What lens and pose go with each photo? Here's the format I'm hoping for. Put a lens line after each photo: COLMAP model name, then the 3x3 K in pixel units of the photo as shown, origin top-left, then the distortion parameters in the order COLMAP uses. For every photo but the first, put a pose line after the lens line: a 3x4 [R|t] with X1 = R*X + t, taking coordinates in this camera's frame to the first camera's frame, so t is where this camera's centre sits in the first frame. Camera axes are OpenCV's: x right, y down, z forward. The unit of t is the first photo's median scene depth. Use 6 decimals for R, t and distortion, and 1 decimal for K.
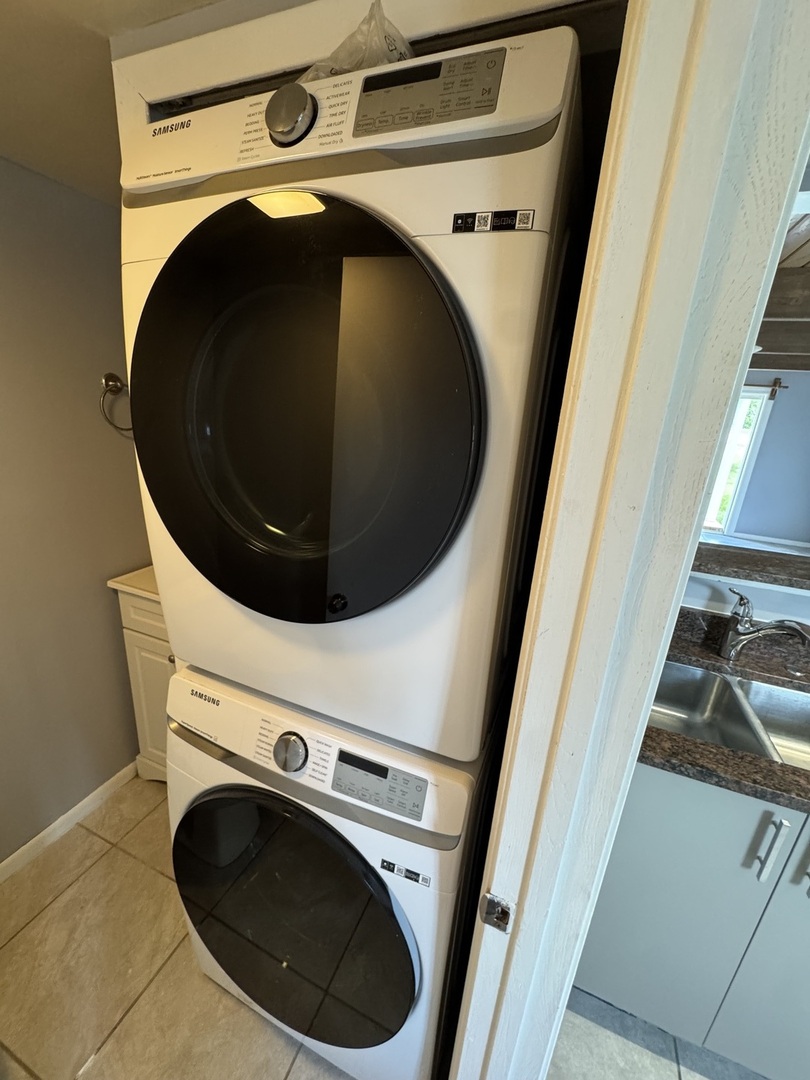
lens RADIAL K [[434.4, 0, 405.0], [0, 434.4, 540.0], [0, 0, 1]] dist [-0.002141, -0.000242]
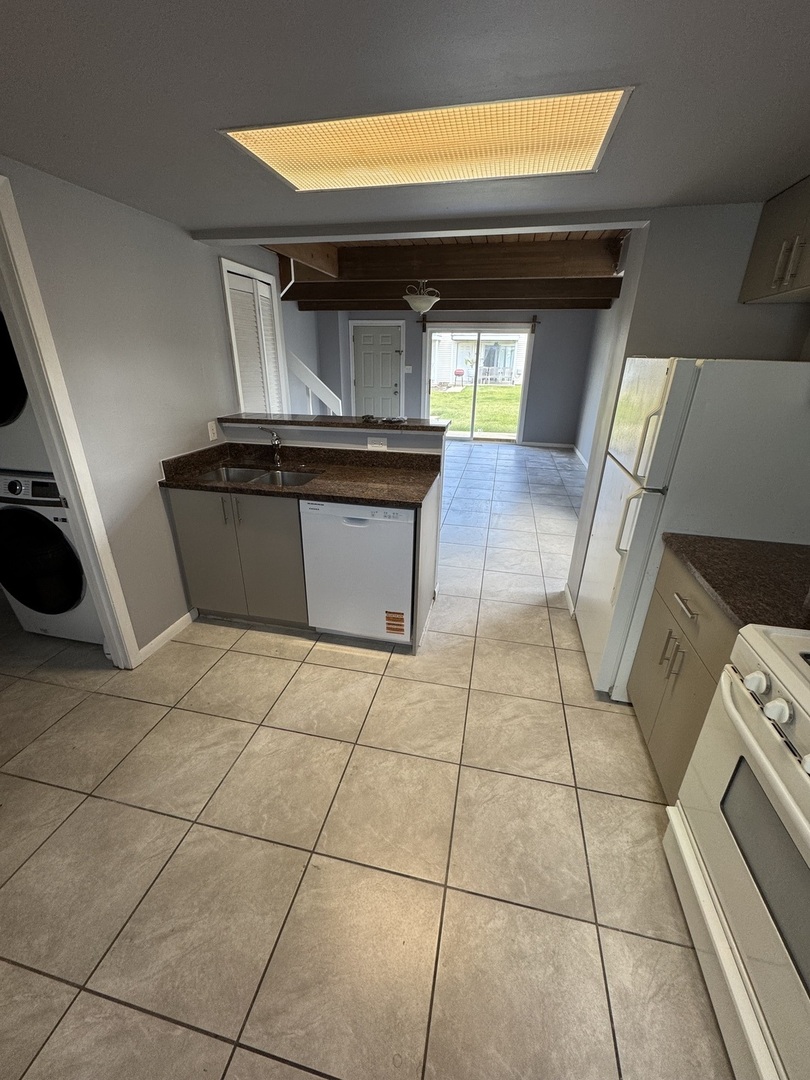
lens RADIAL K [[430.1, 0, 405.0], [0, 430.1, 540.0], [0, 0, 1]] dist [-0.003193, -0.000504]
pose [[0.984810, -0.110886, 0.133616, 1.535651], [0.096073, 0.988981, 0.112638, 0.688142], [-0.144633, -0.098090, 0.984611, -1.749656]]
